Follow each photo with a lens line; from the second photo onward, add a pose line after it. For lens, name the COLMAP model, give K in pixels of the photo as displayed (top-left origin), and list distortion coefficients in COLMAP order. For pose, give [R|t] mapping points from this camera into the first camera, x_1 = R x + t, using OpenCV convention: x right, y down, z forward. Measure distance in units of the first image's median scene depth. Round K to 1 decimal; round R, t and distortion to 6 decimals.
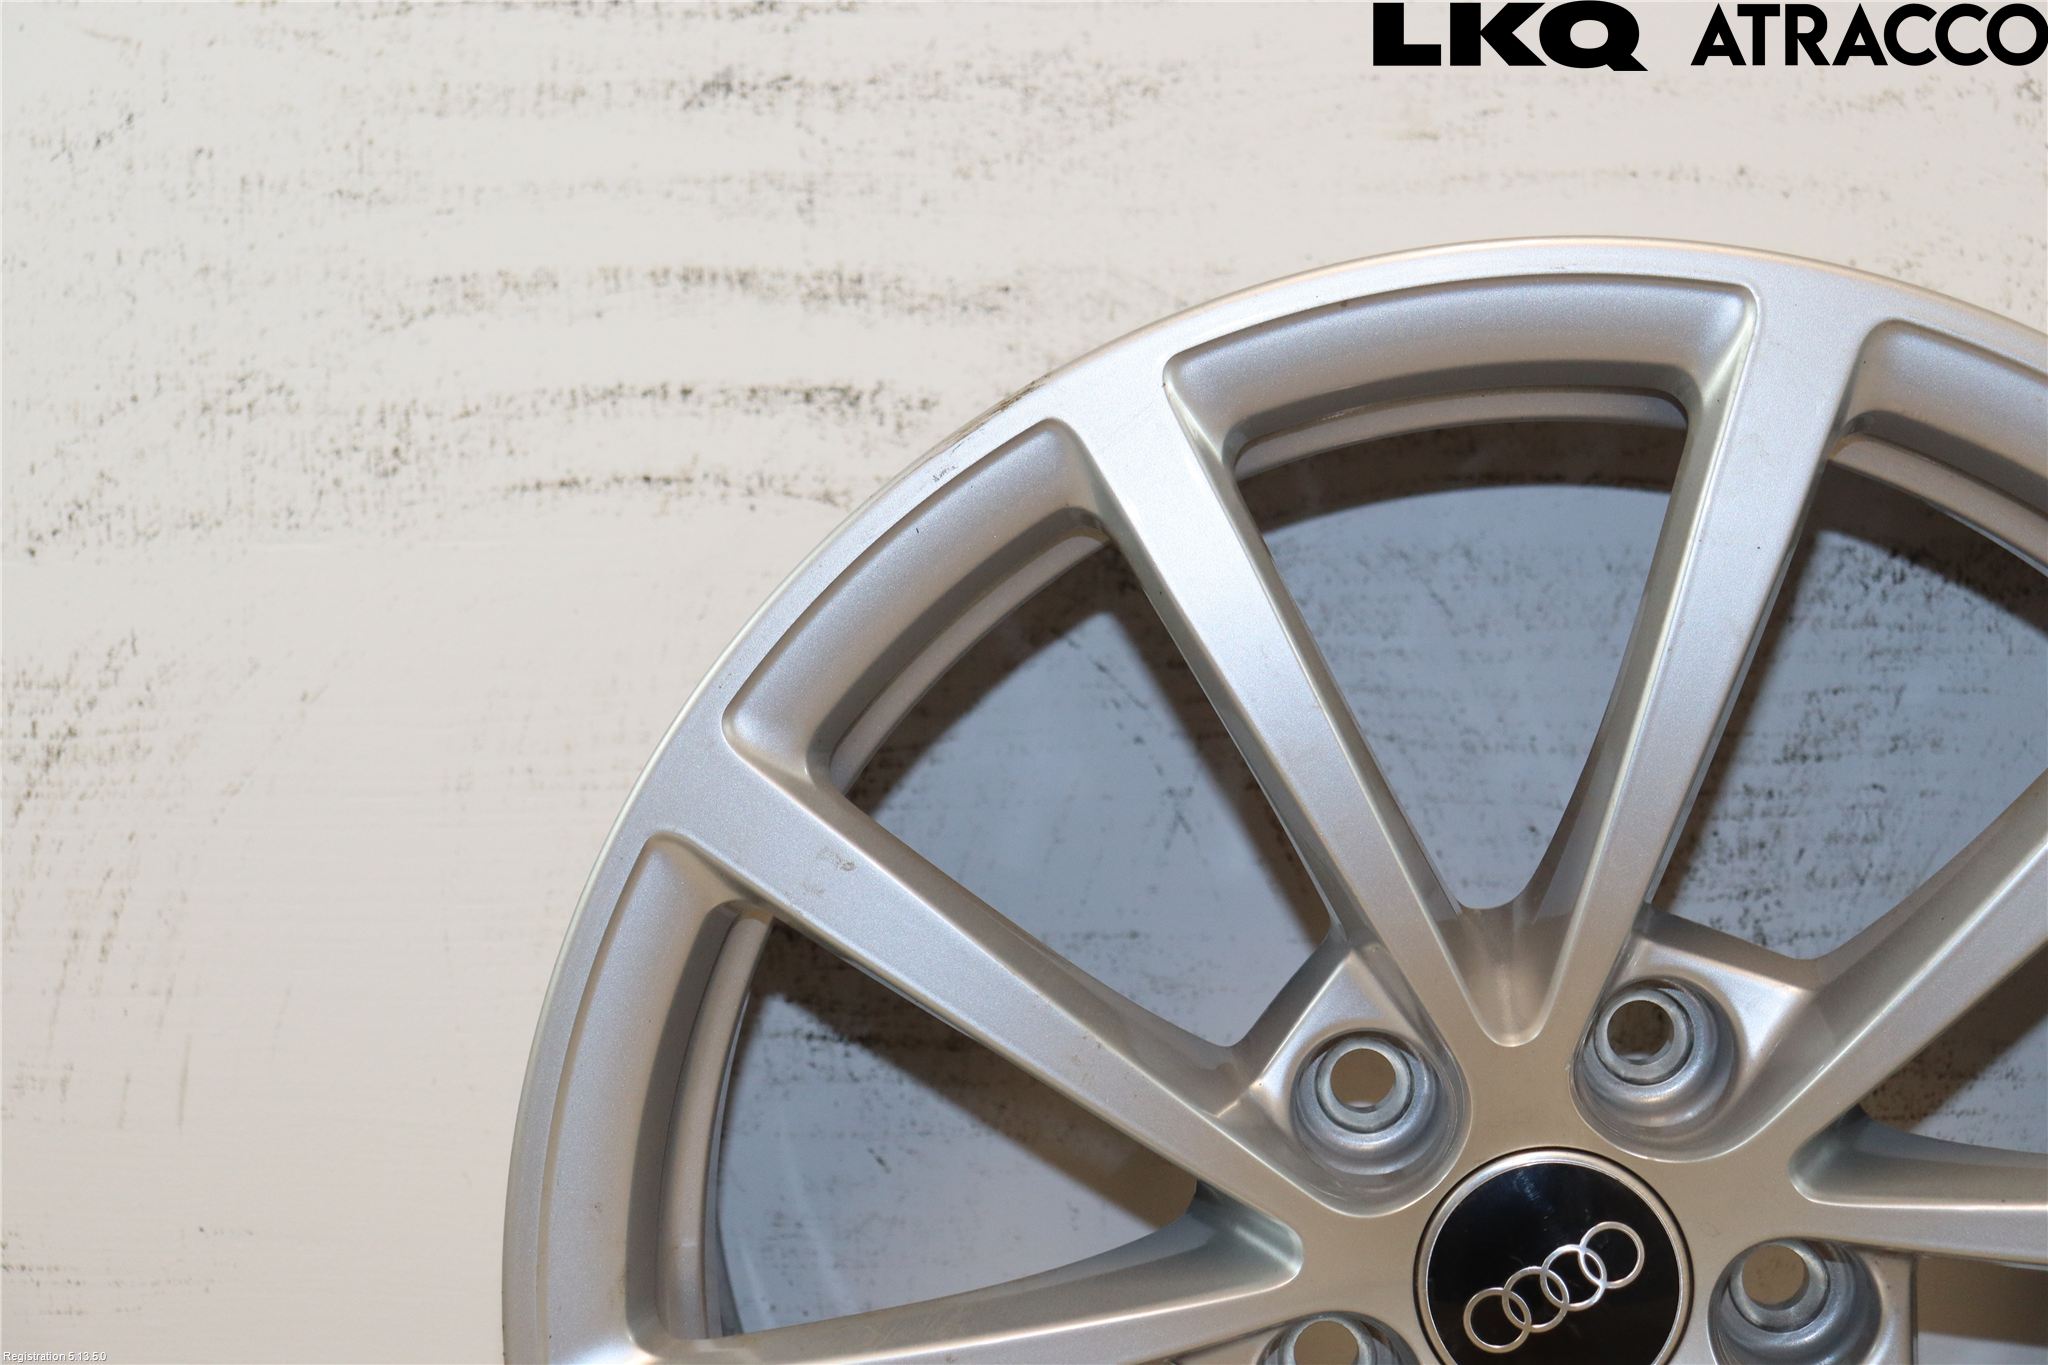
lens RADIAL K [[3686.1, 0, 1023.3], [0, 3686.1, 677.6], [0, 0, 1]] dist [0.199470, 0.000000]
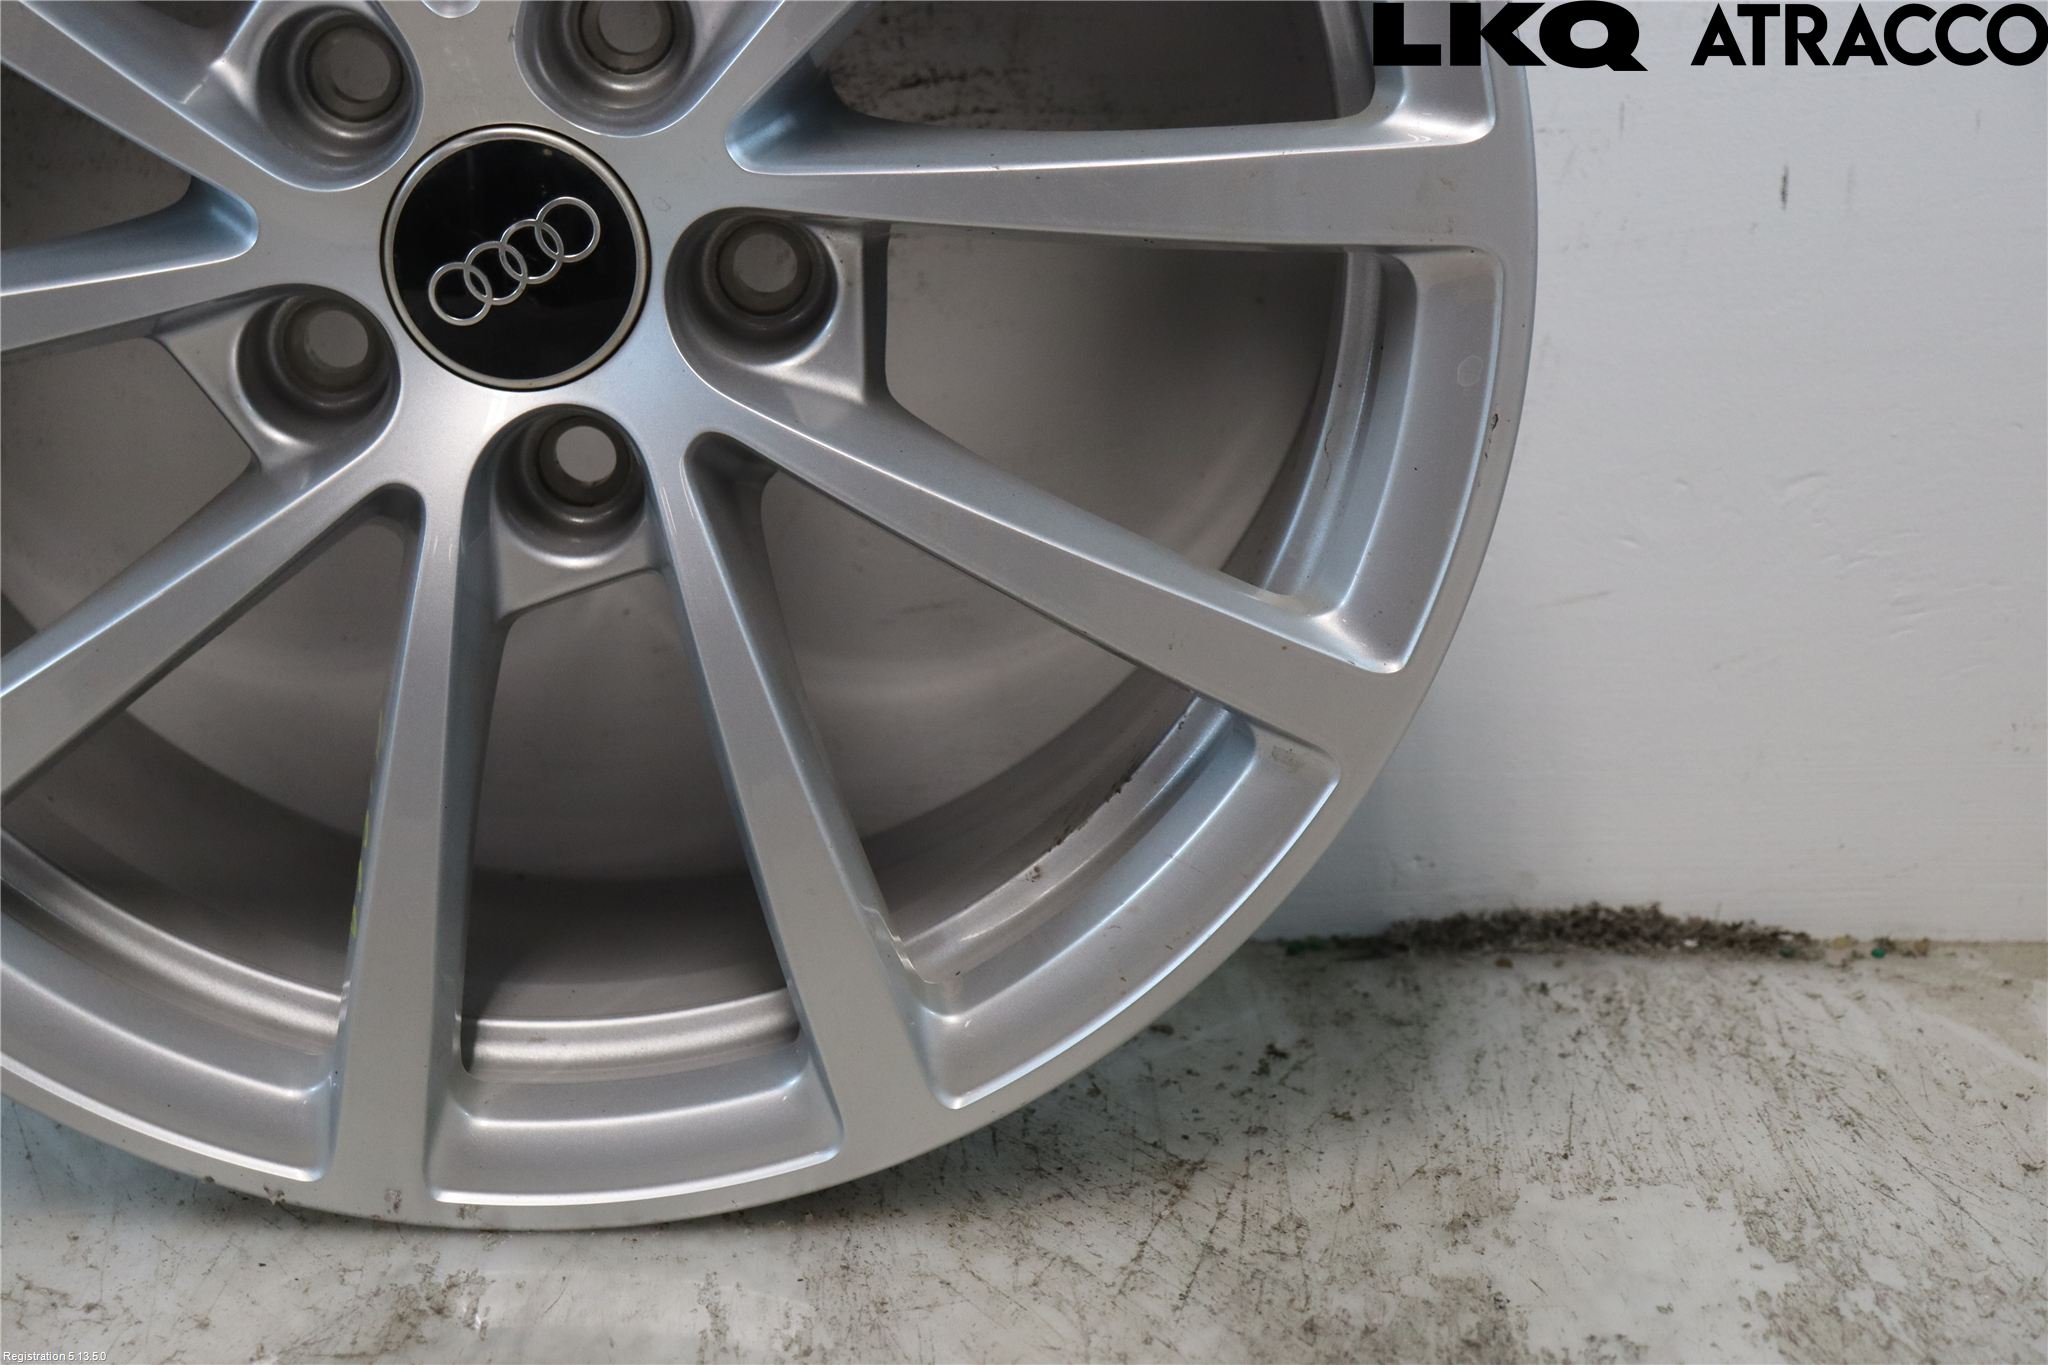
lens RADIAL K [[3686.1, 0, 1017.3], [0, 3686.1, 690.5], [0, 0, 1]] dist [0.199470, 0.000000]
pose [[0.999393, -0.004114, 0.034582, 0.207573], [-0.002480, 0.982070, 0.188499, 0.072928], [-0.034738, -0.188471, 0.981464, -0.030628]]
